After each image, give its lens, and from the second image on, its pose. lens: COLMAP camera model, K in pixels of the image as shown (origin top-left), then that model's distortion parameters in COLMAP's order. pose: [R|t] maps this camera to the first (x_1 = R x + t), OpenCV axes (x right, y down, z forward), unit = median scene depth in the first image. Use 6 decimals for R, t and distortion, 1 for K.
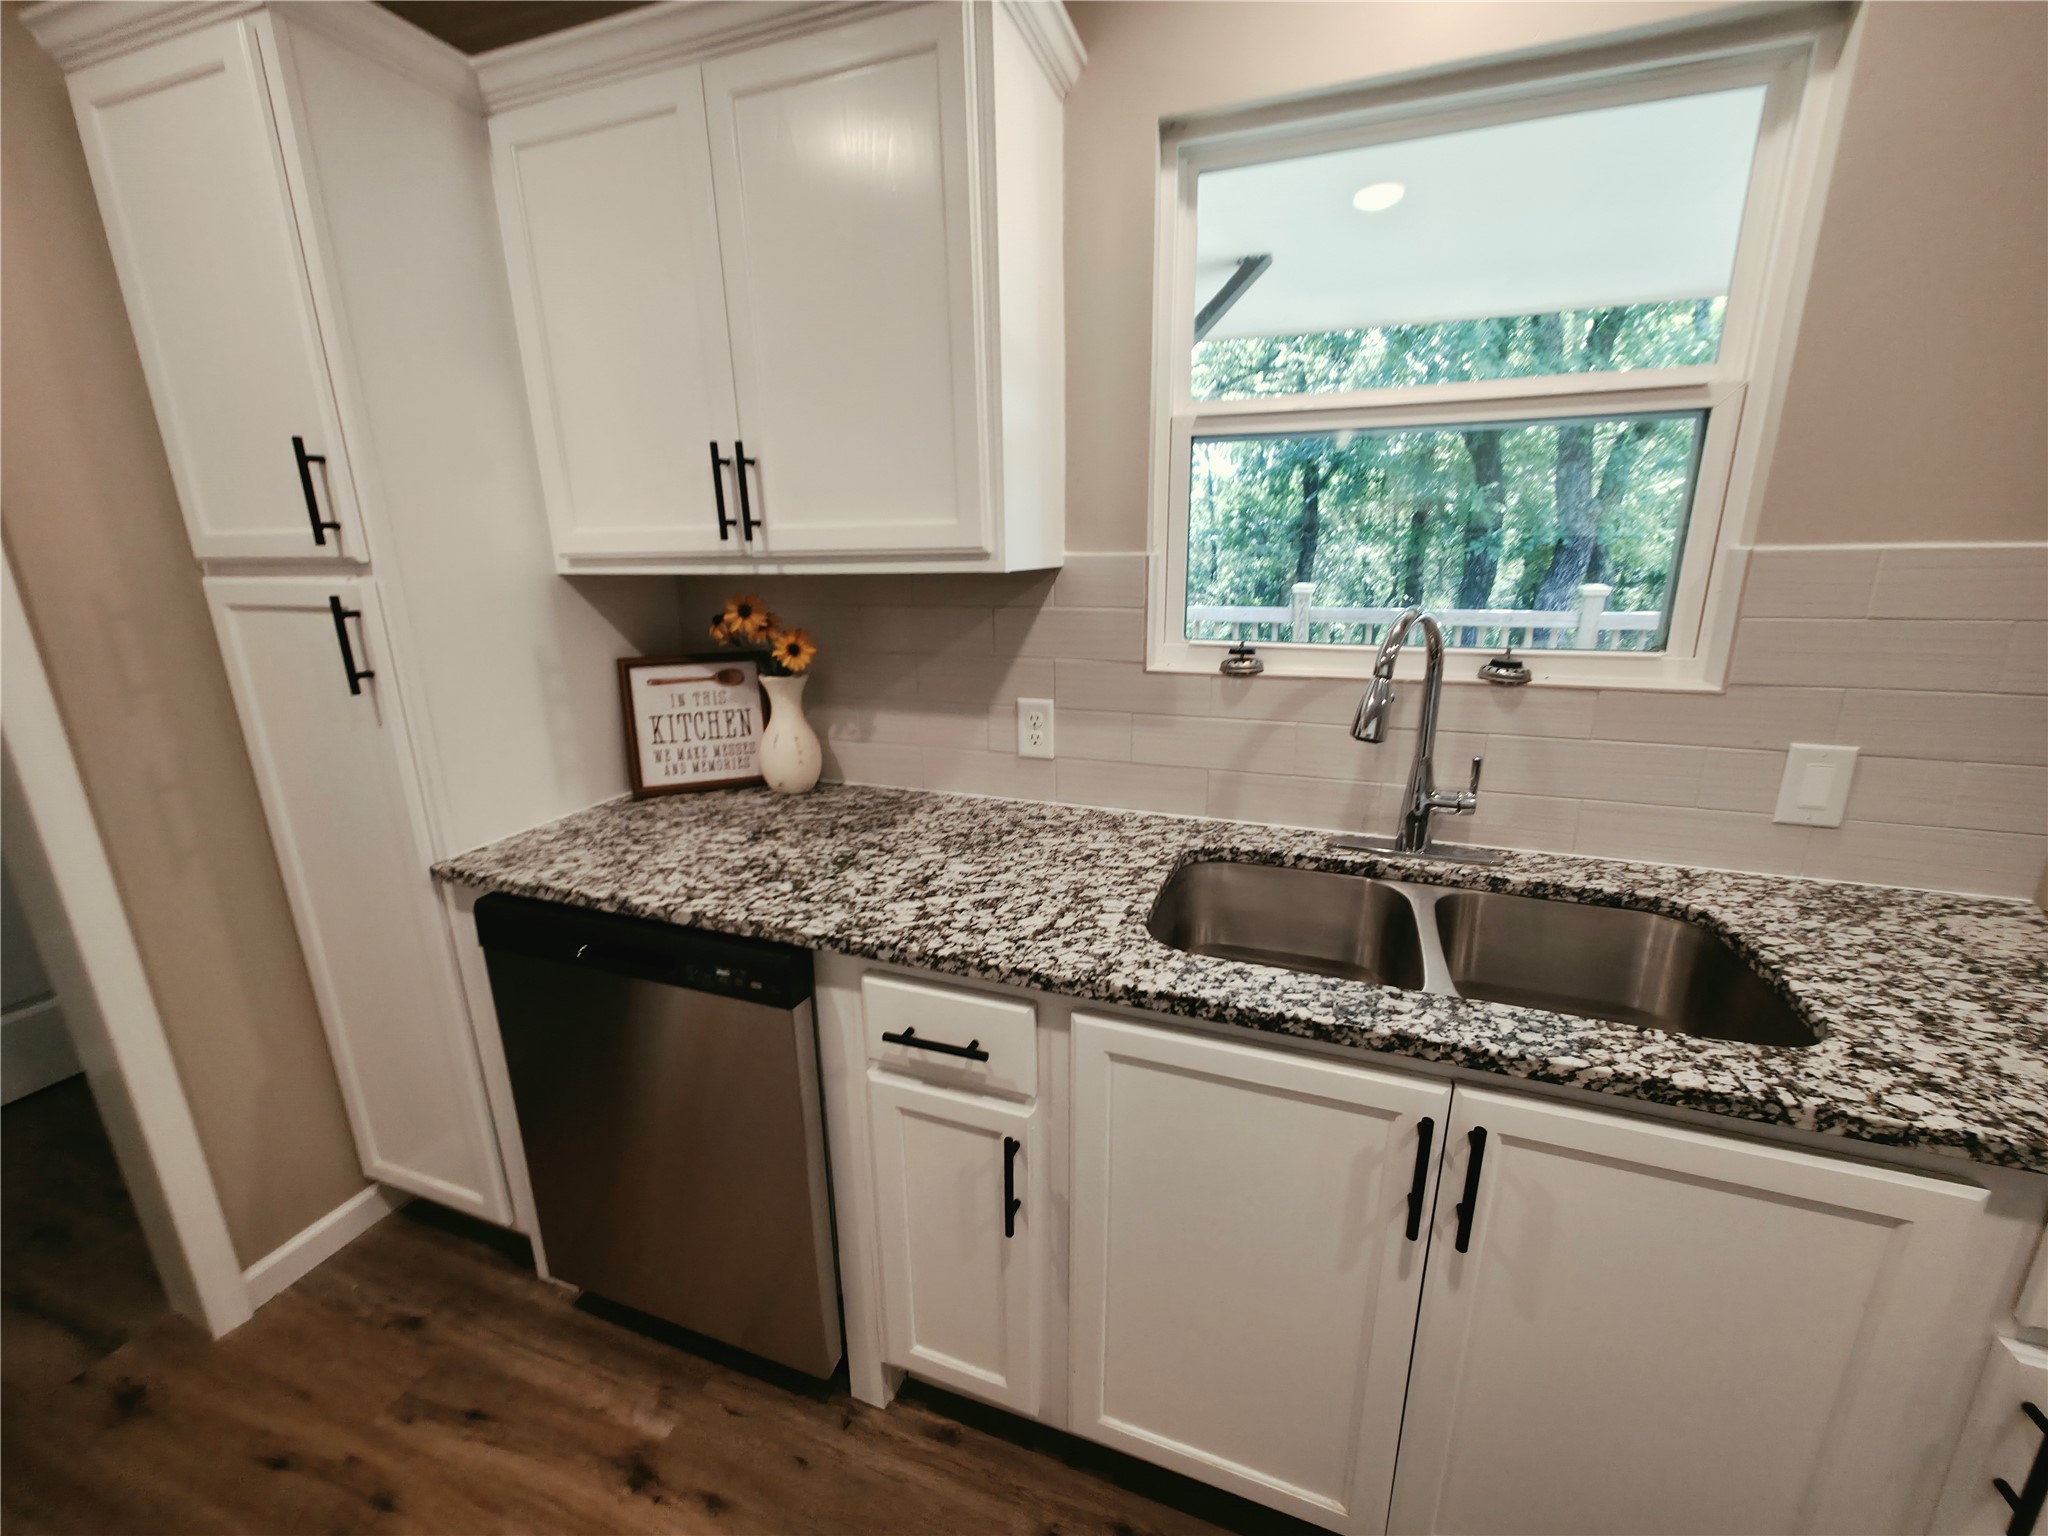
lens RADIAL K [[809.9, 0, 1025.3], [0, 809.9, 767.3], [0, 0, 1]] dist [-0.000861, 0.000110]
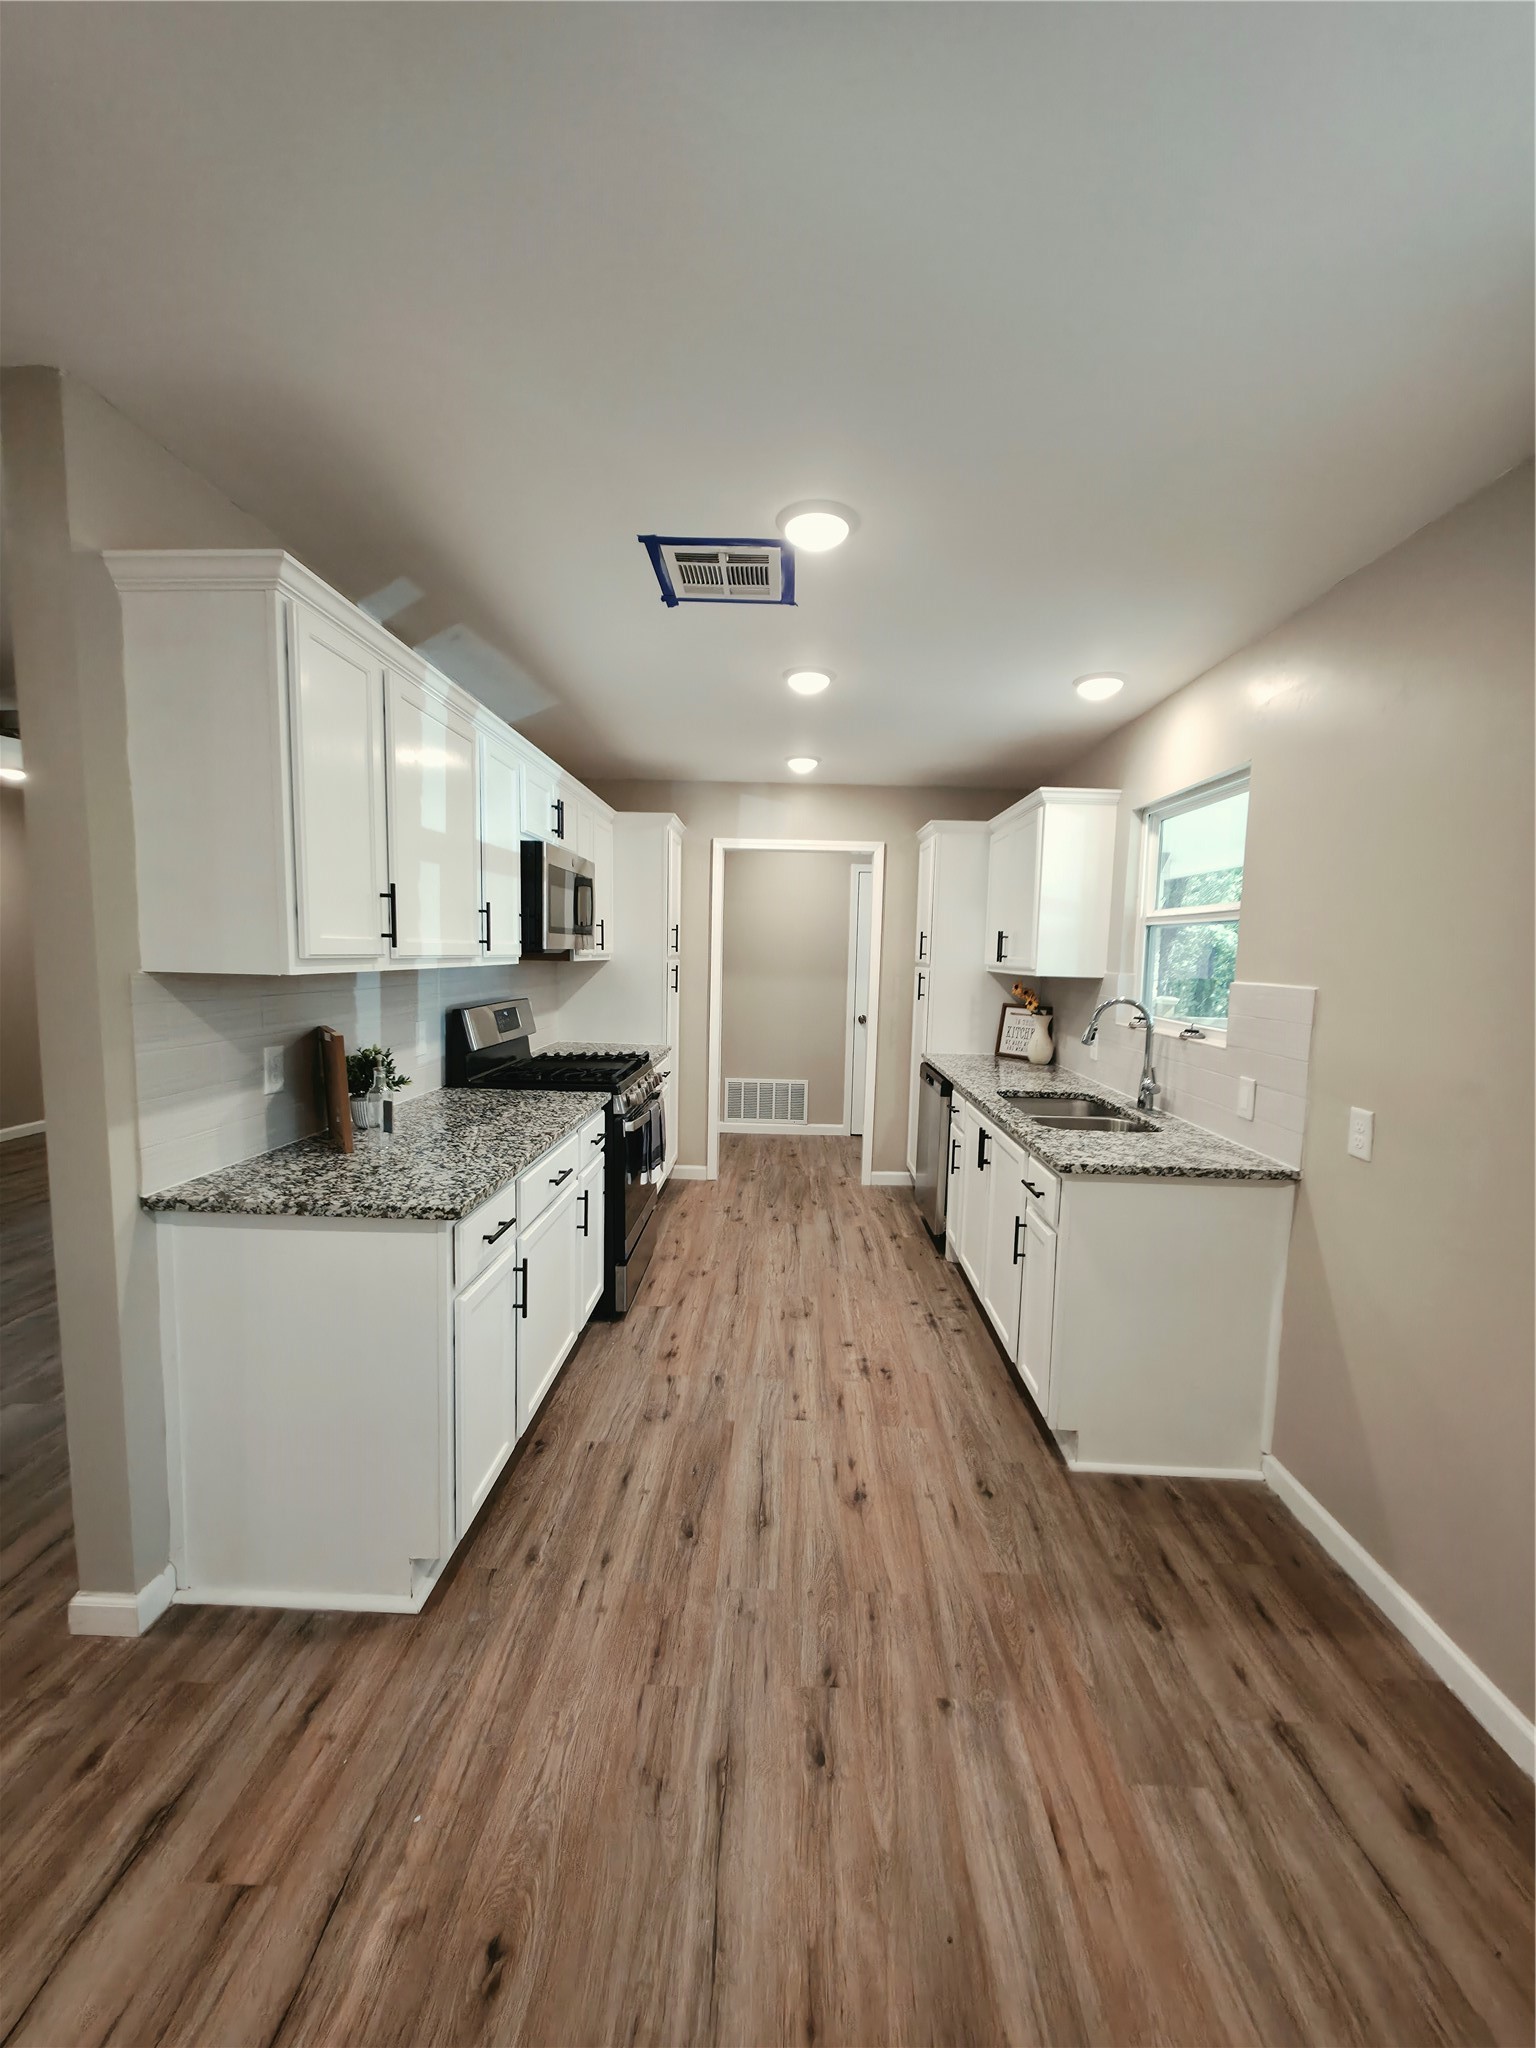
lens RADIAL K [[809.9, 0, 767.2], [0, 809.9, 1025.6], [0, 0, 1]] dist [-0.000861, 0.000110]
pose [[0.318173, 0.109466, -0.941692, 1.926561], [-0.271753, 0.962159, 0.020027, 0.103517], [0.908249, 0.249536, 0.335880, -0.635282]]
